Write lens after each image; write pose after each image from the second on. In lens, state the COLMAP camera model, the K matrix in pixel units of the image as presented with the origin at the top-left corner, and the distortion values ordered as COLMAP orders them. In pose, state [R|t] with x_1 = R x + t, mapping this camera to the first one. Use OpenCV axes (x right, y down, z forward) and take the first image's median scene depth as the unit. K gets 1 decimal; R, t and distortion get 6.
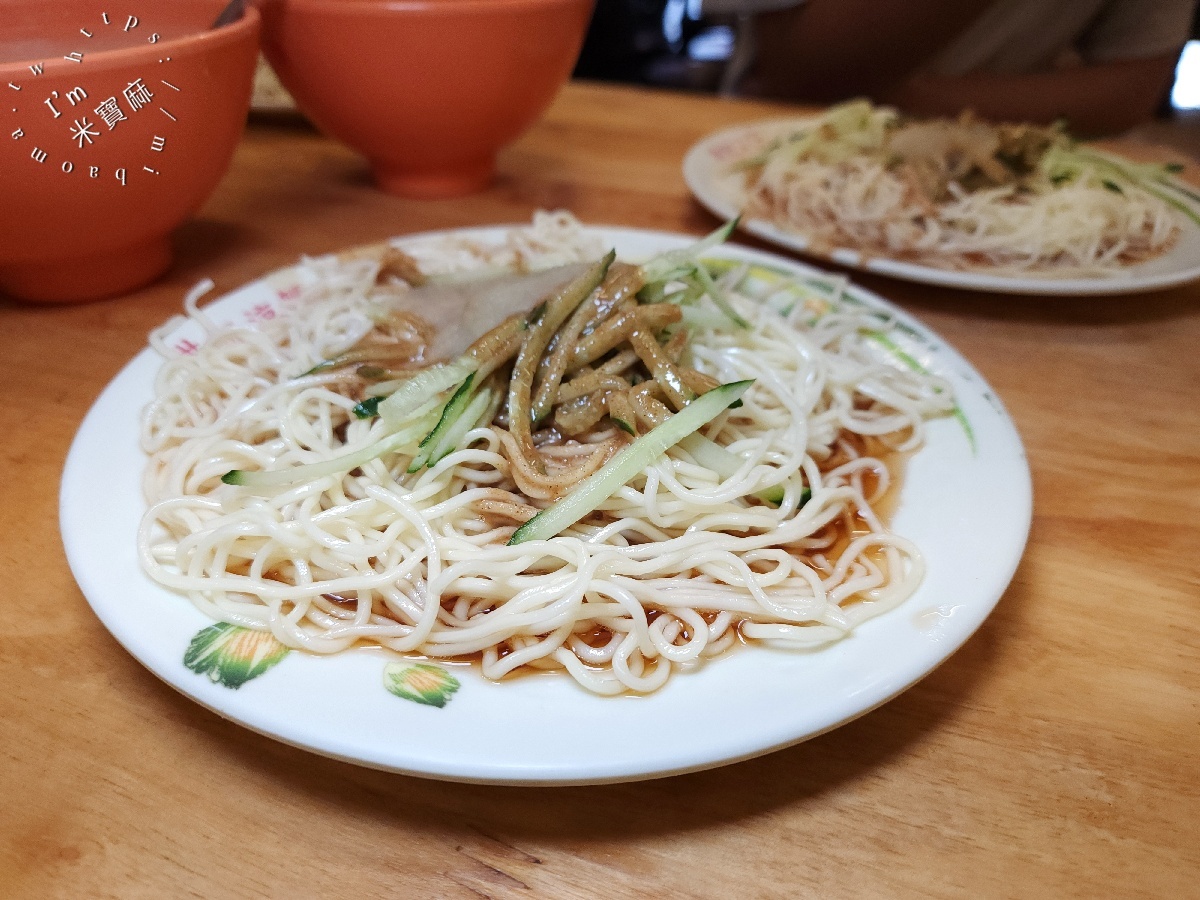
lens RADIAL K [[824.0, 0, 600.0], [0, 824.0, 450.0], [0, 0, 1]] dist [0.026528, -0.001848]
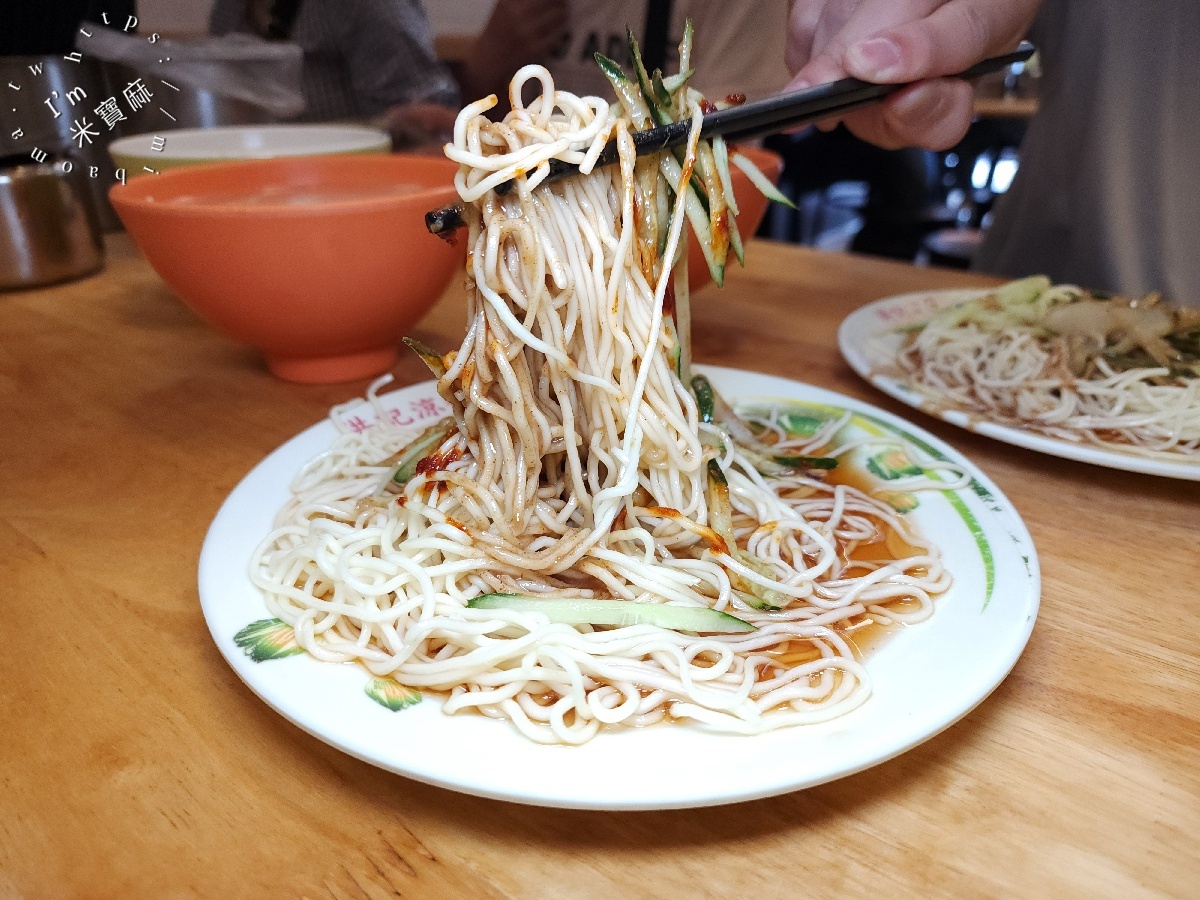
lens RADIAL K [[824.0, 0, 600.0], [0, 824.0, 450.0], [0, 0, 1]] dist [0.026528, -0.001848]
pose [[0.950611, 0.125400, -0.283925, 0.209326], [-0.172297, 0.974066, -0.146657, 0.035159], [0.258171, 0.188333, 0.947564, -0.075380]]
